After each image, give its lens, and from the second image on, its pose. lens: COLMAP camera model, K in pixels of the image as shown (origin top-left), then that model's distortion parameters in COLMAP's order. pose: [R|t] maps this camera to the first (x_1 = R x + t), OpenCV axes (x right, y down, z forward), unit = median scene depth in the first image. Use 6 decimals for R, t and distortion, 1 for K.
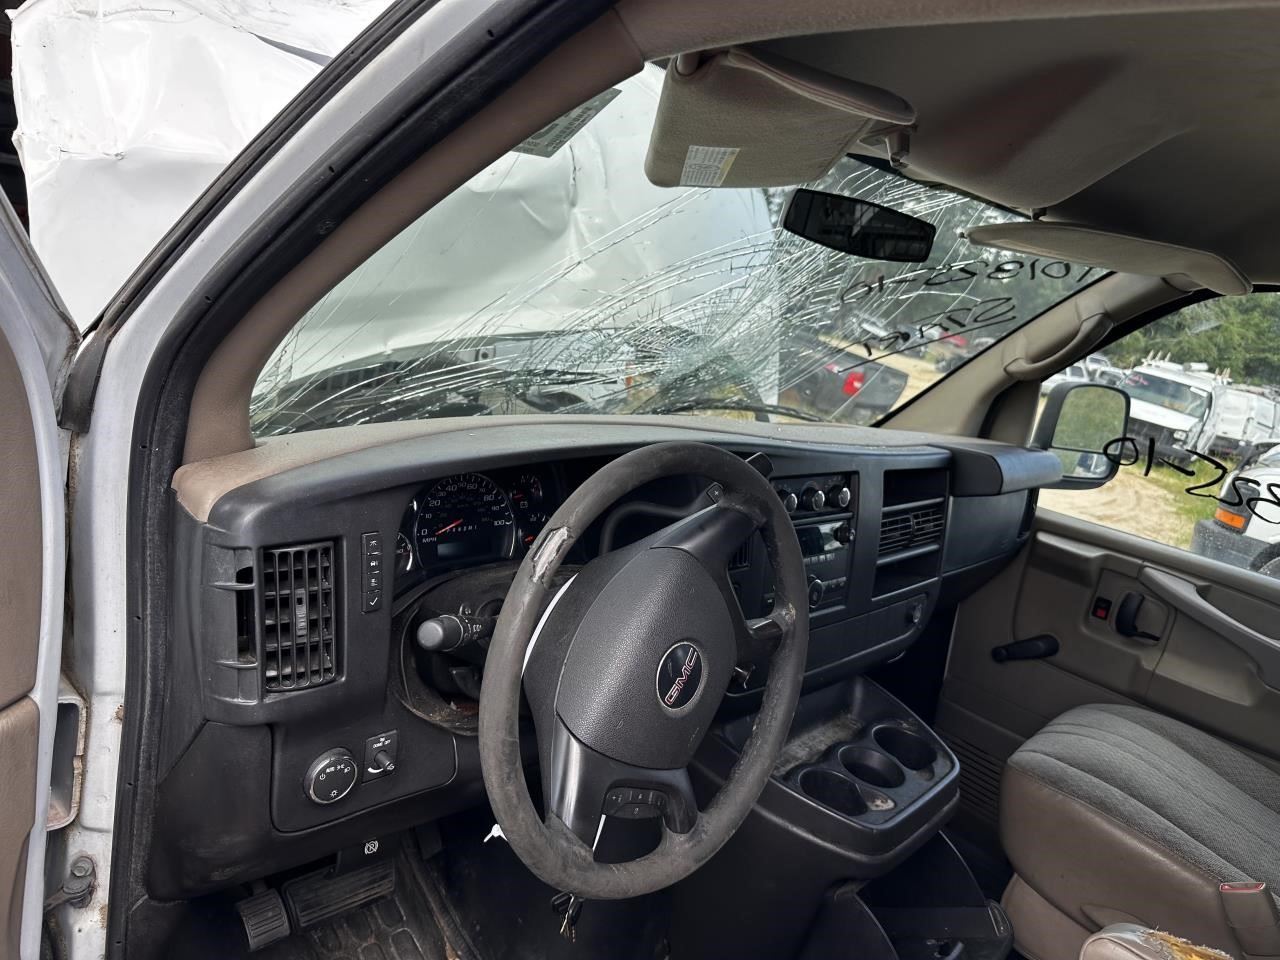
lens RADIAL K [[992.5, 0, 640.0], [0, 992.5, 480.0], [0, 0, 1]] dist [0.088363, -0.229372]
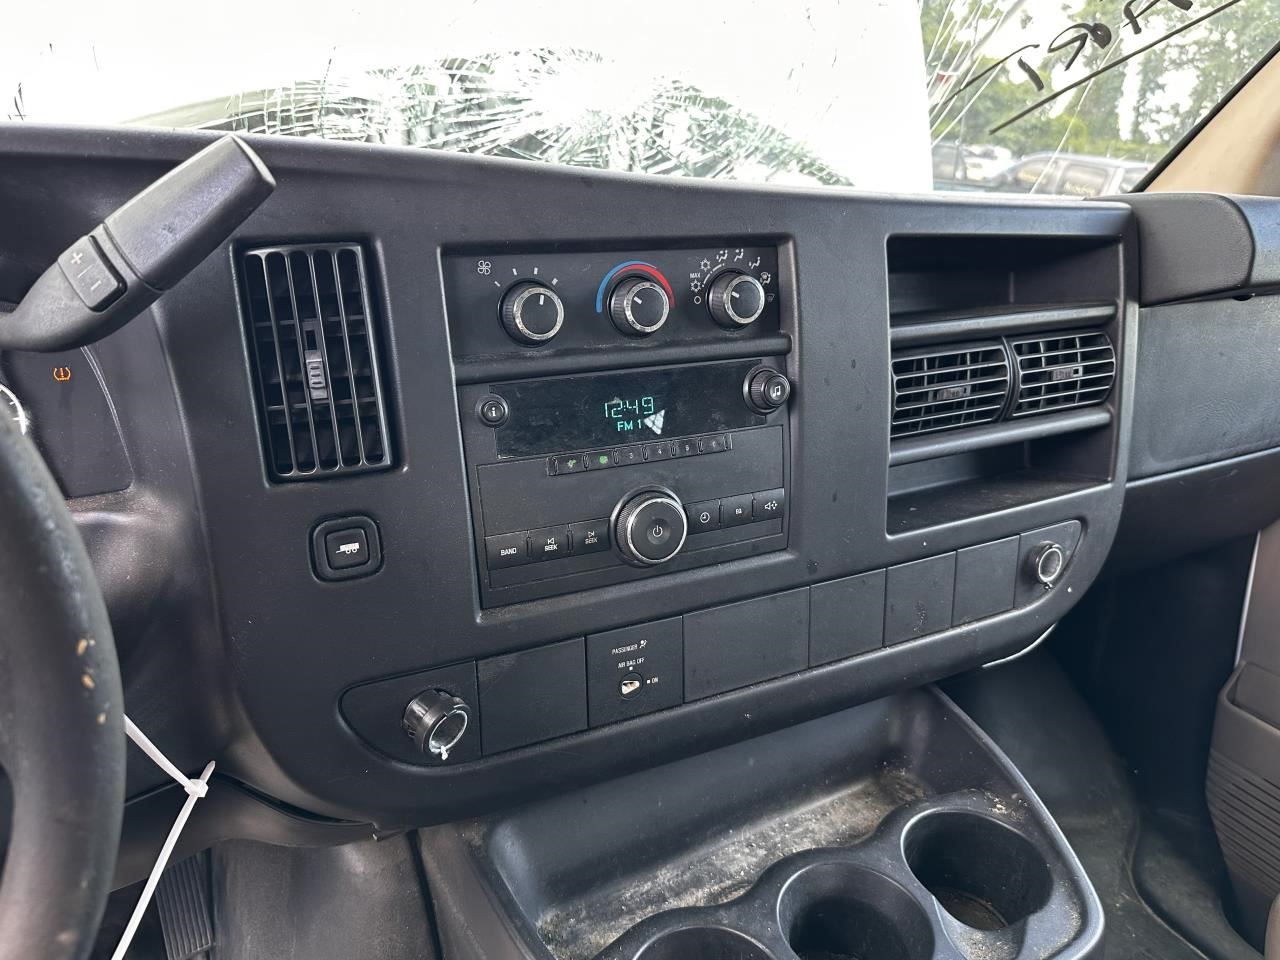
lens RADIAL K [[992.5, 0, 640.0], [0, 992.5, 480.0], [0, 0, 1]] dist [0.088363, -0.229372]
pose [[0.932393, -0.035162, -0.359733, 0.280609], [0.059330, 0.996646, 0.056361, 0.060669], [0.356545, -0.073894, 0.931352, 0.530114]]
